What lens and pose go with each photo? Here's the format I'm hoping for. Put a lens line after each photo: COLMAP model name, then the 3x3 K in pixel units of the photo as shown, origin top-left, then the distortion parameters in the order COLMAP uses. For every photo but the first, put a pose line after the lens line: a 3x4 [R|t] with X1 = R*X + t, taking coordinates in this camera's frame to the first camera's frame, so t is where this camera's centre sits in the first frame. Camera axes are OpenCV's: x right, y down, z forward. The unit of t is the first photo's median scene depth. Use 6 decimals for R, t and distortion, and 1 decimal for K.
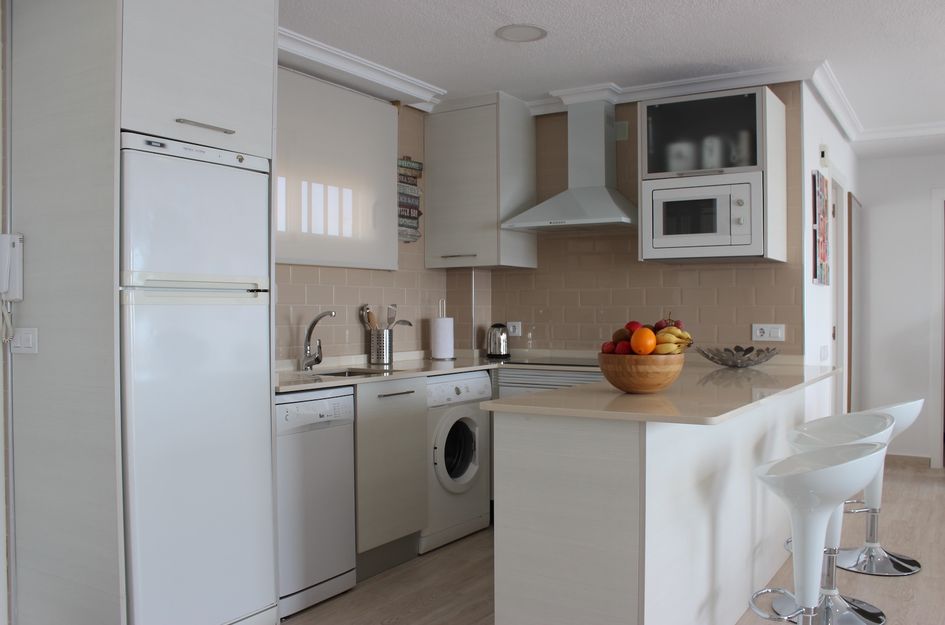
lens RADIAL K [[788.5, 0, 447.0], [0, 788.5, 306.1], [0, 0, 1]] dist [-0.115026, 0.065399]
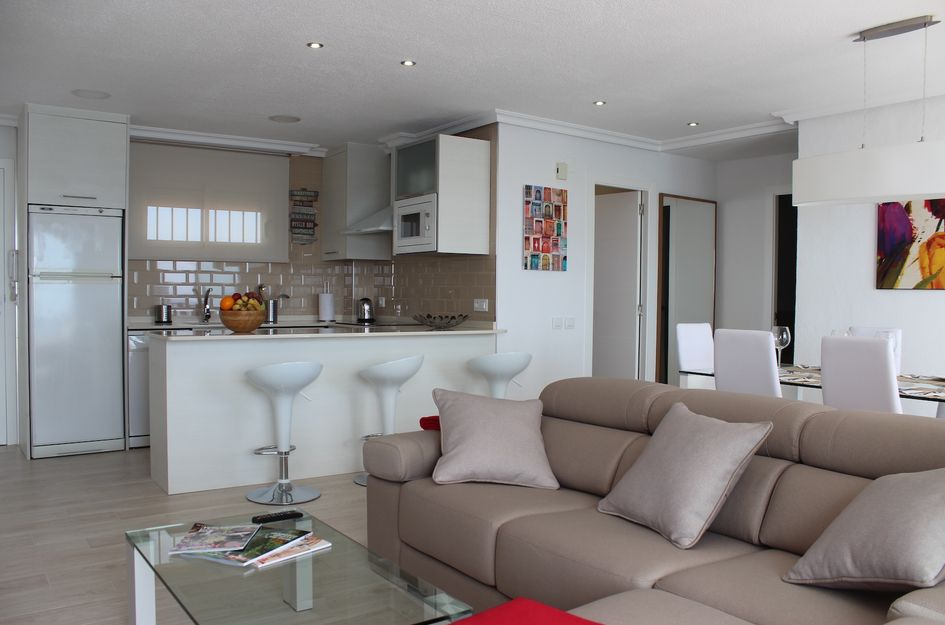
lens RADIAL K [[788.5, 0, 494.5], [0, 788.5, 303.0], [0, 0, 1]] dist [-0.115026, 0.065399]
pose [[0.924413, 0.012587, -0.381186, 0.979150], [-0.006210, 0.999820, 0.017955, 0.004125], [0.381343, -0.014231, 0.924324, -0.303483]]
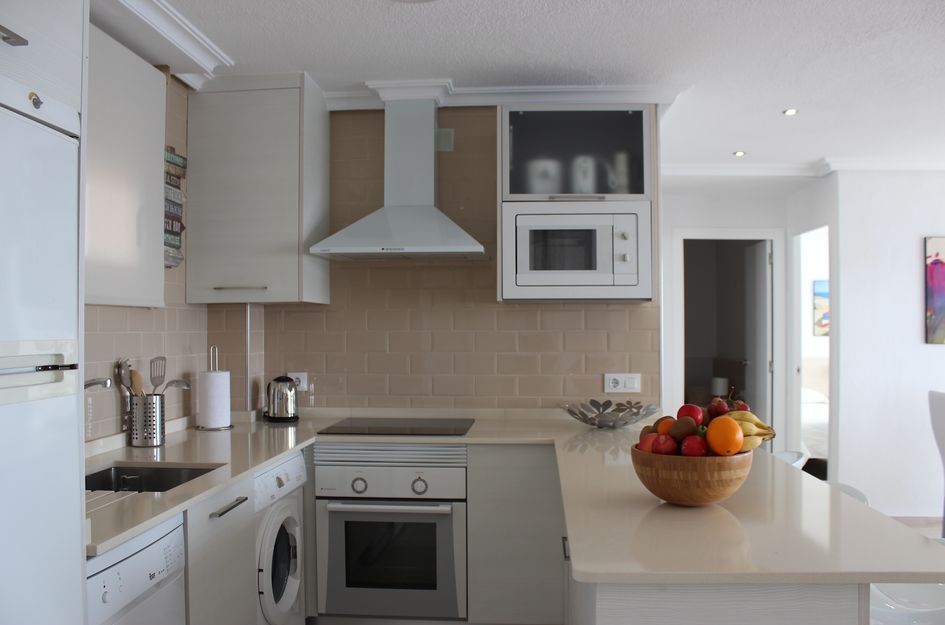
lens RADIAL K [[788.5, 0, 468.7], [0, 788.5, 315.9], [0, 0, 1]] dist [-0.115026, 0.065399]
pose [[0.879731, 0.004159, 0.475453, -0.161277], [0.002170, 0.999916, -0.012762, -0.030767], [-0.475466, 0.012259, 0.879648, 0.284657]]
